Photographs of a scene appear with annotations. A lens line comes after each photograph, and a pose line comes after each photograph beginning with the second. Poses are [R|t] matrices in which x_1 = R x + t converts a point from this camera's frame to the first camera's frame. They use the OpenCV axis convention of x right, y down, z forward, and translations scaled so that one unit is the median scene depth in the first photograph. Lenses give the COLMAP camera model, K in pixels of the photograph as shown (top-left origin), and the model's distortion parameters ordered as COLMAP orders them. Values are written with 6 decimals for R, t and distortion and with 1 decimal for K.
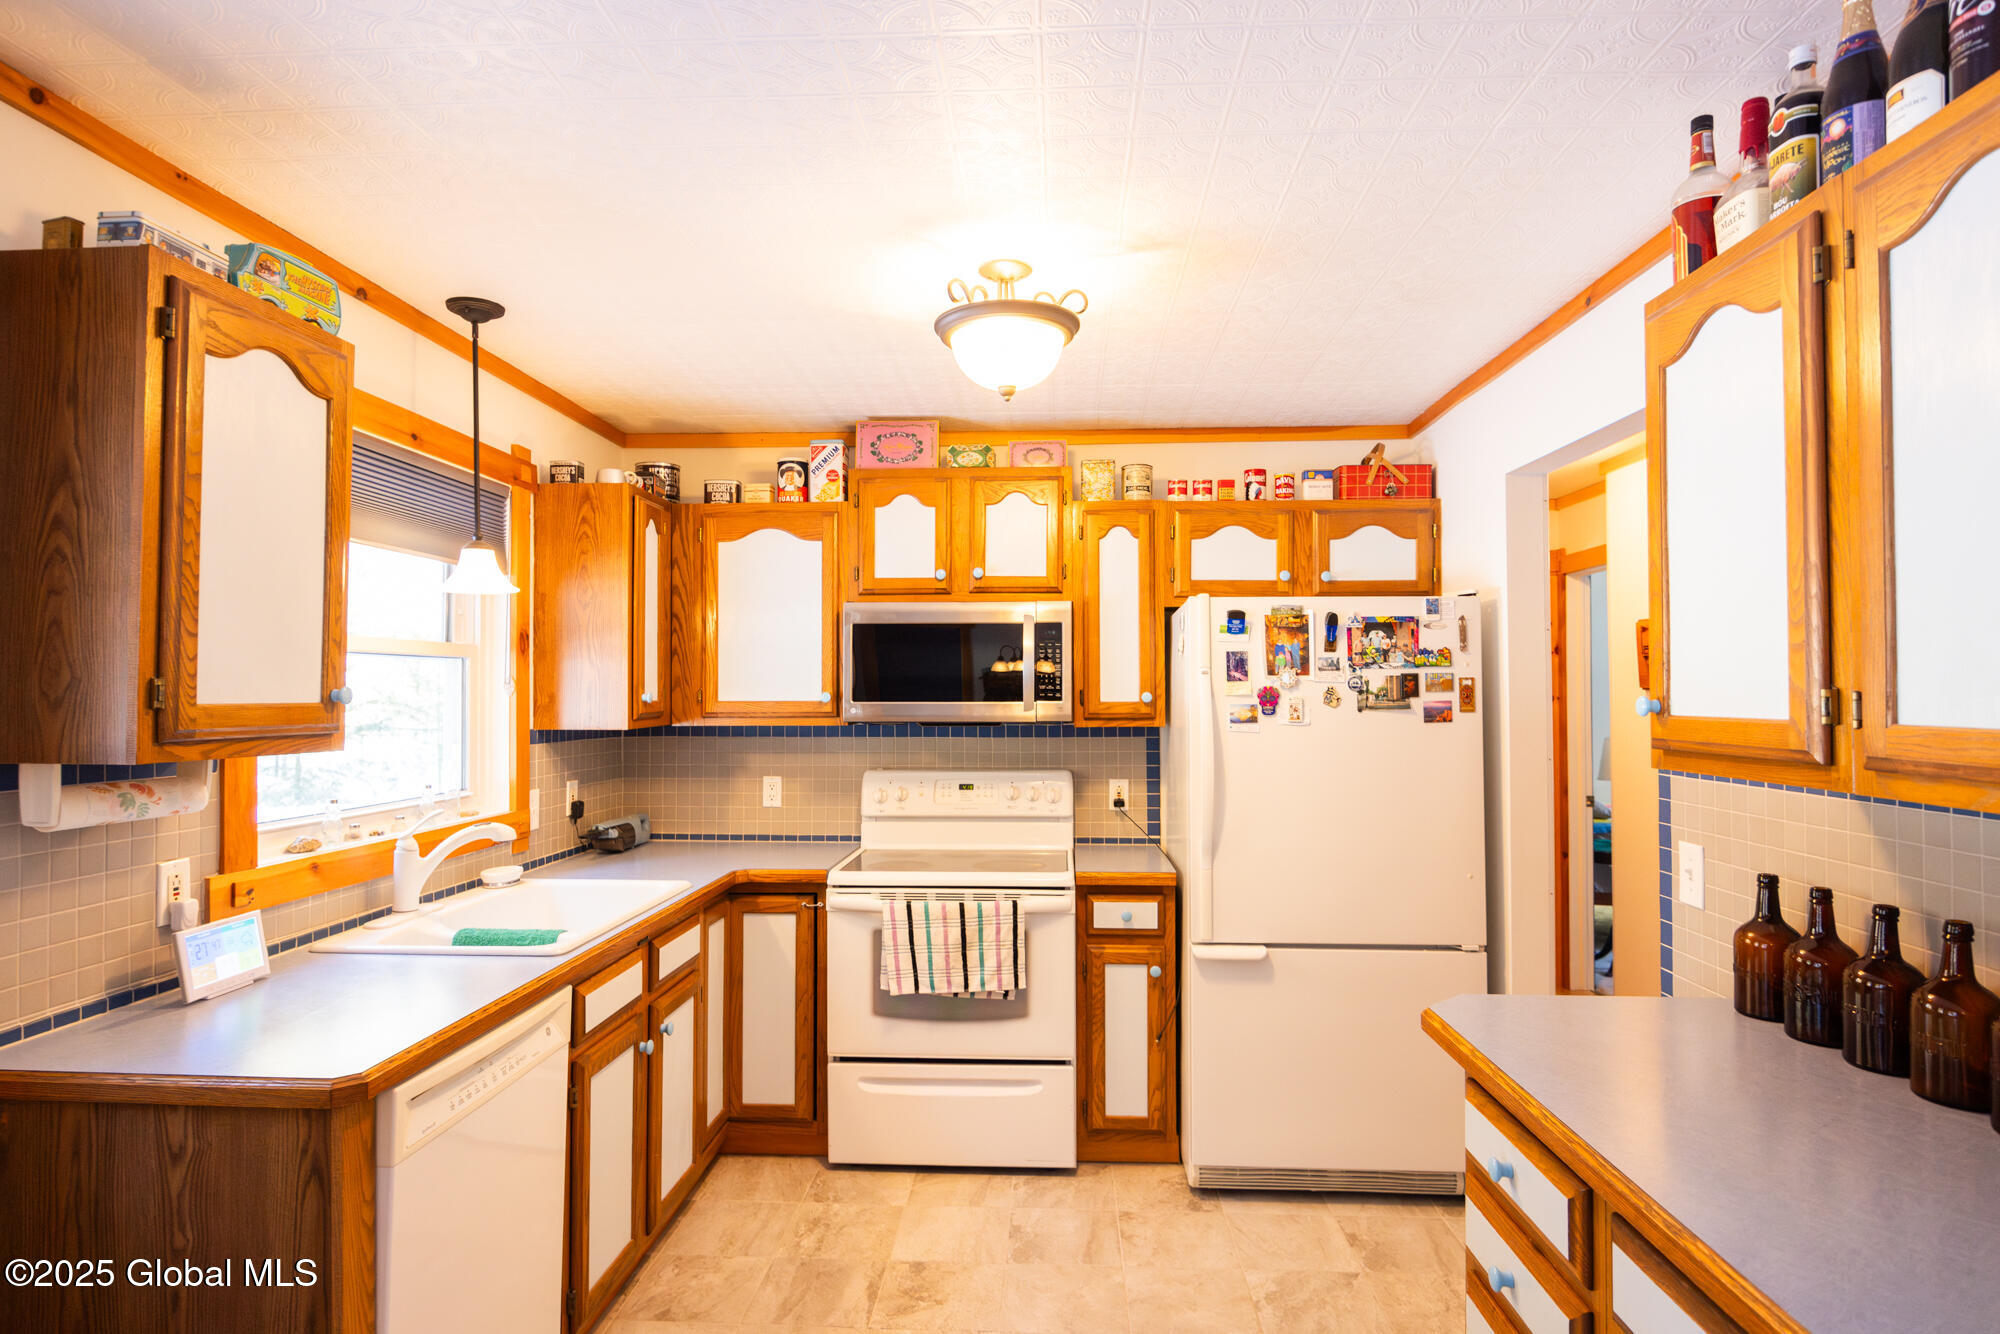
lens RADIAL K [[1087.7, 0, 1000.0], [0, 1087.7, 667.0], [0, 0, 1]] dist [-0.000606, -0.000076]
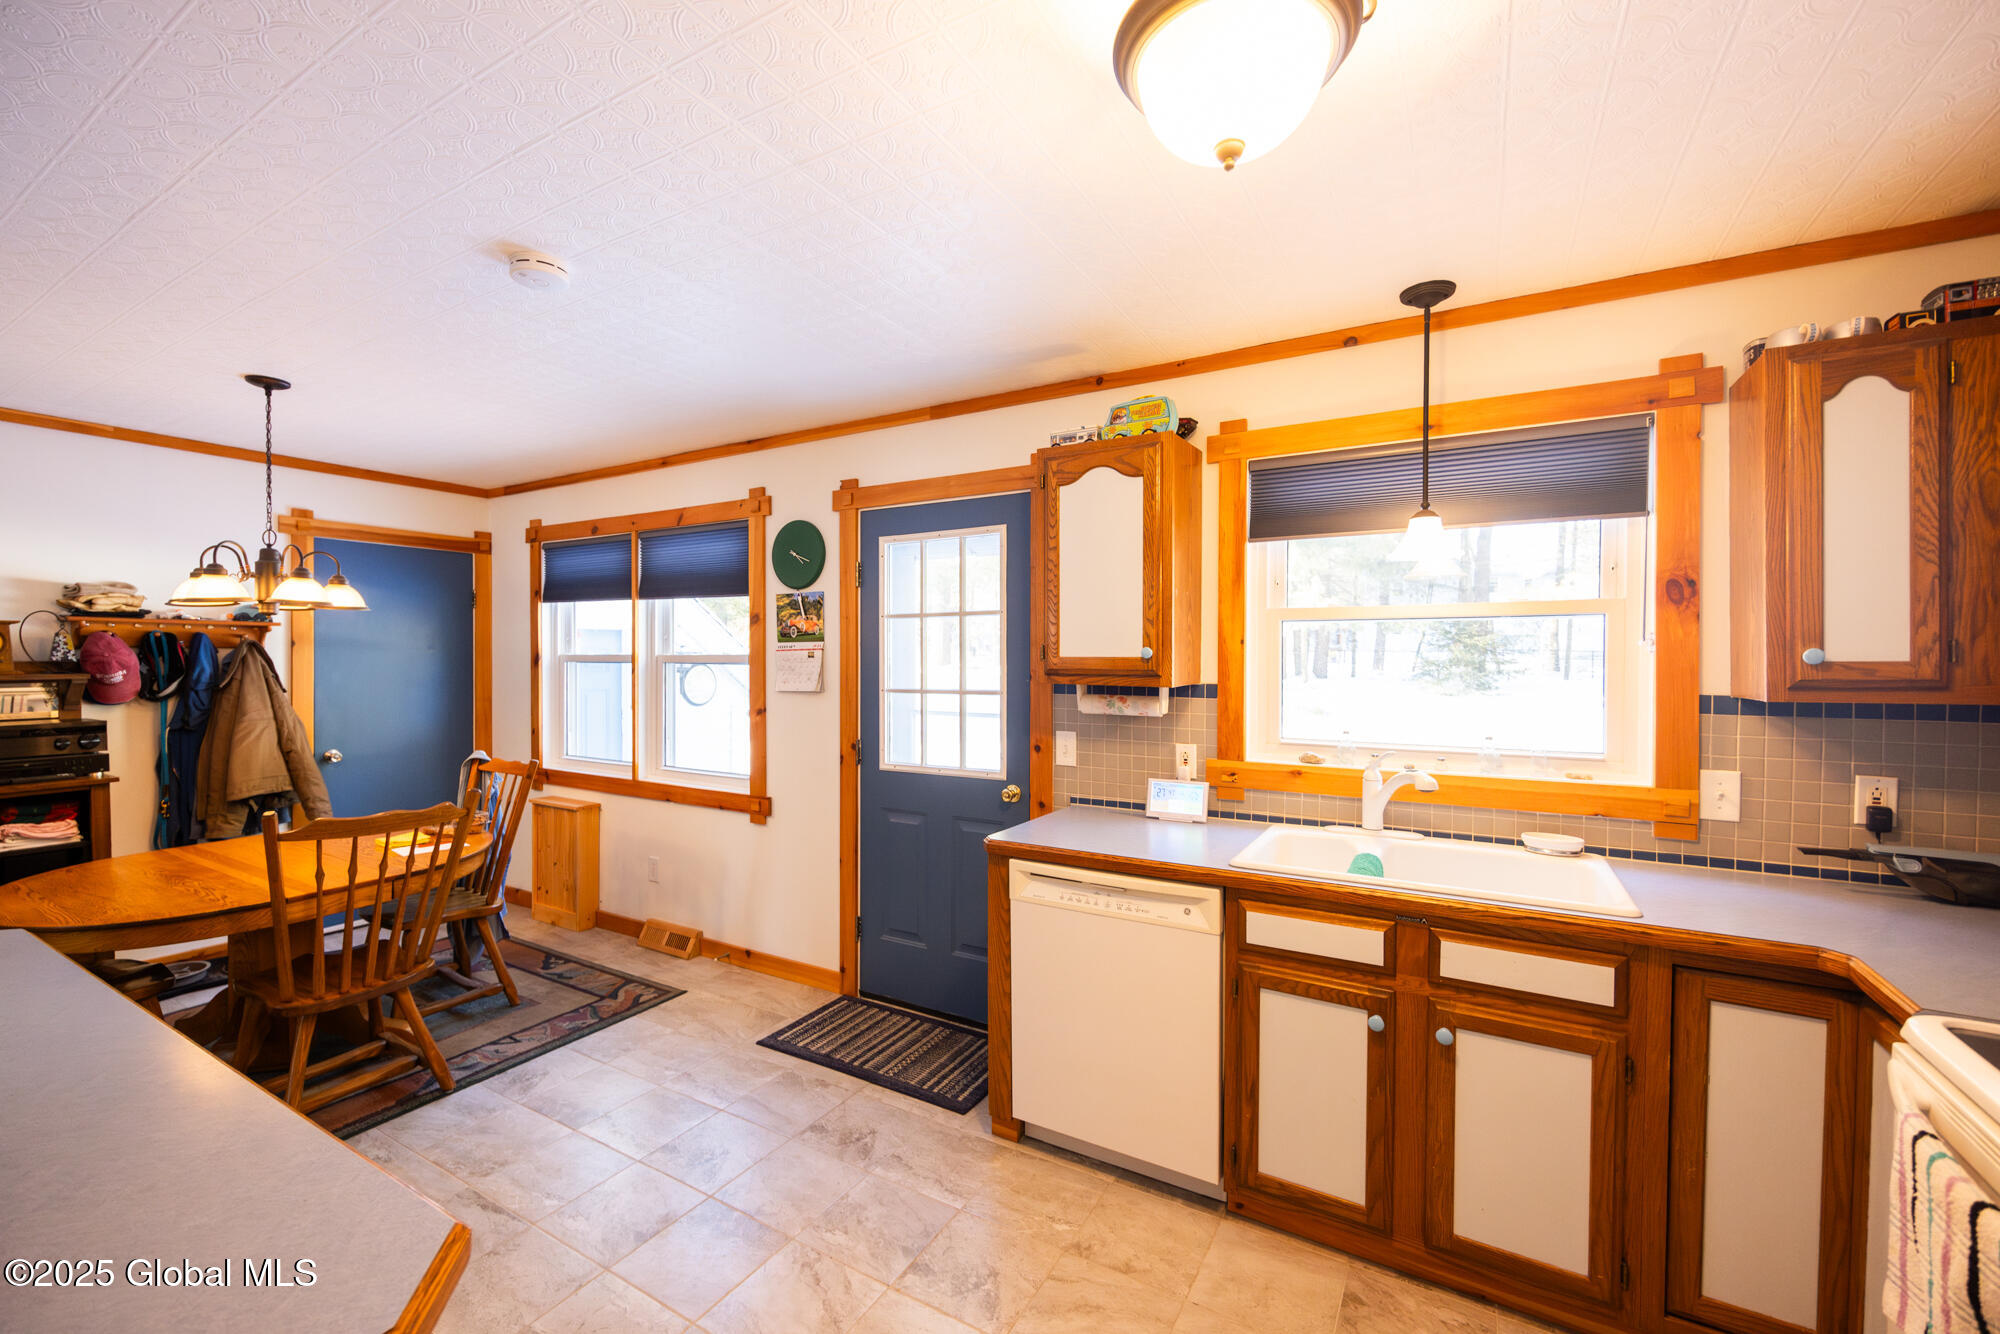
lens RADIAL K [[781.6, 0, 1000.0], [0, 781.6, 667.0], [0, 0, 1]] dist [-0.000645, 0.000060]
pose [[-0.468072, 0.008155, -0.883653, 0.417499], [0.020161, 0.999796, -0.001453, 0.034429], [0.883460, -0.018496, -0.468141, 1.040661]]
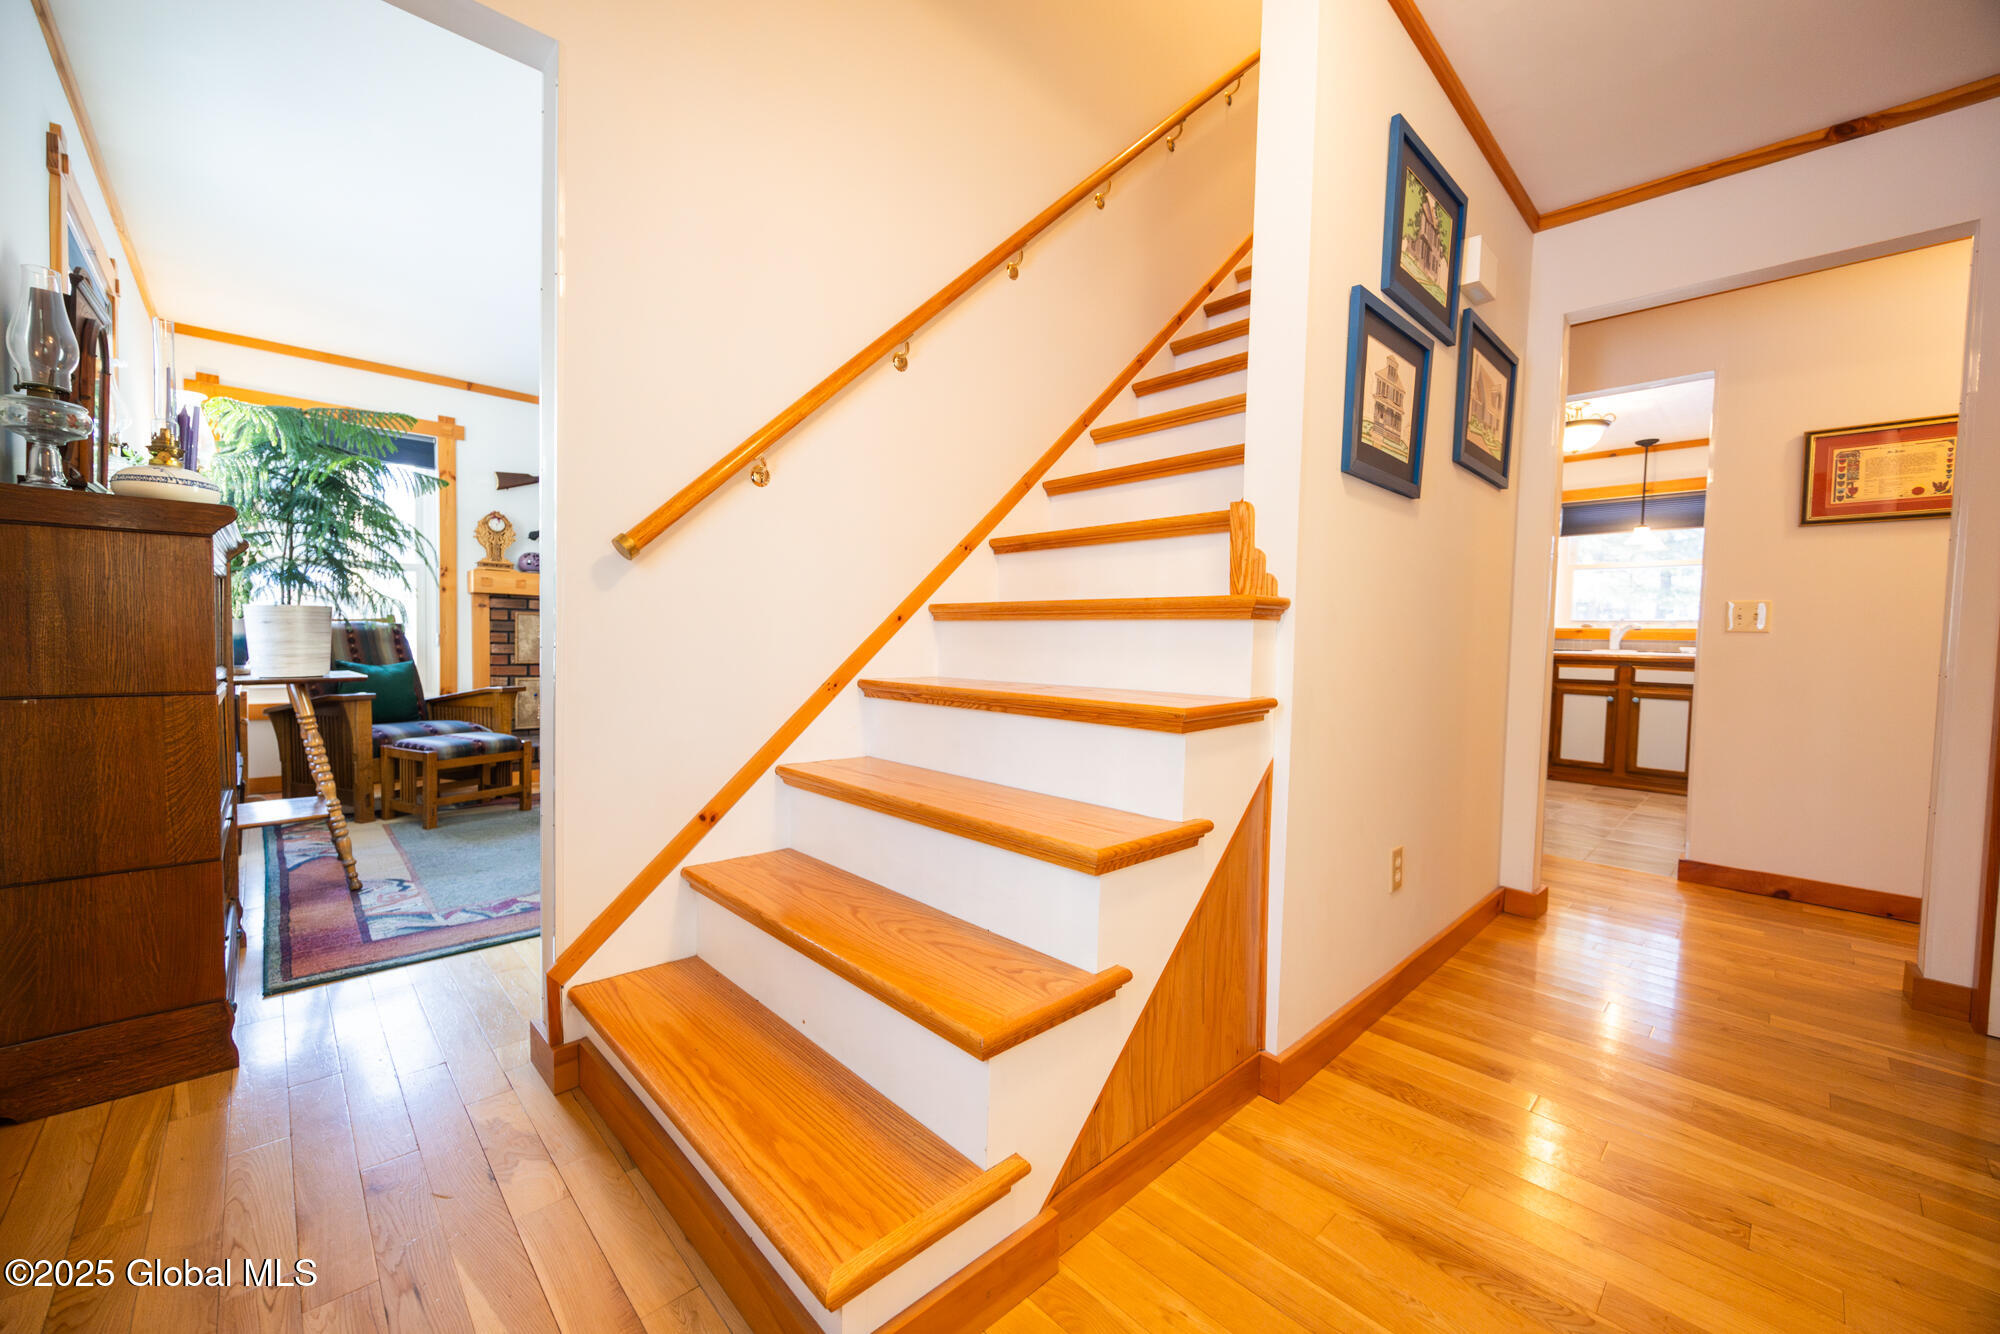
lens RADIAL K [[764.0, 0, 1000.0], [0, 764.0, 667.0], [0, 0, 1]] dist [0.000171, 0.000006]
pose [[-0.682056, 0.013115, -0.731183, 2.208692], [0.000792, 0.999852, 0.017195, 0.229811], [0.731300, 0.011149, -0.681965, 1.200199]]
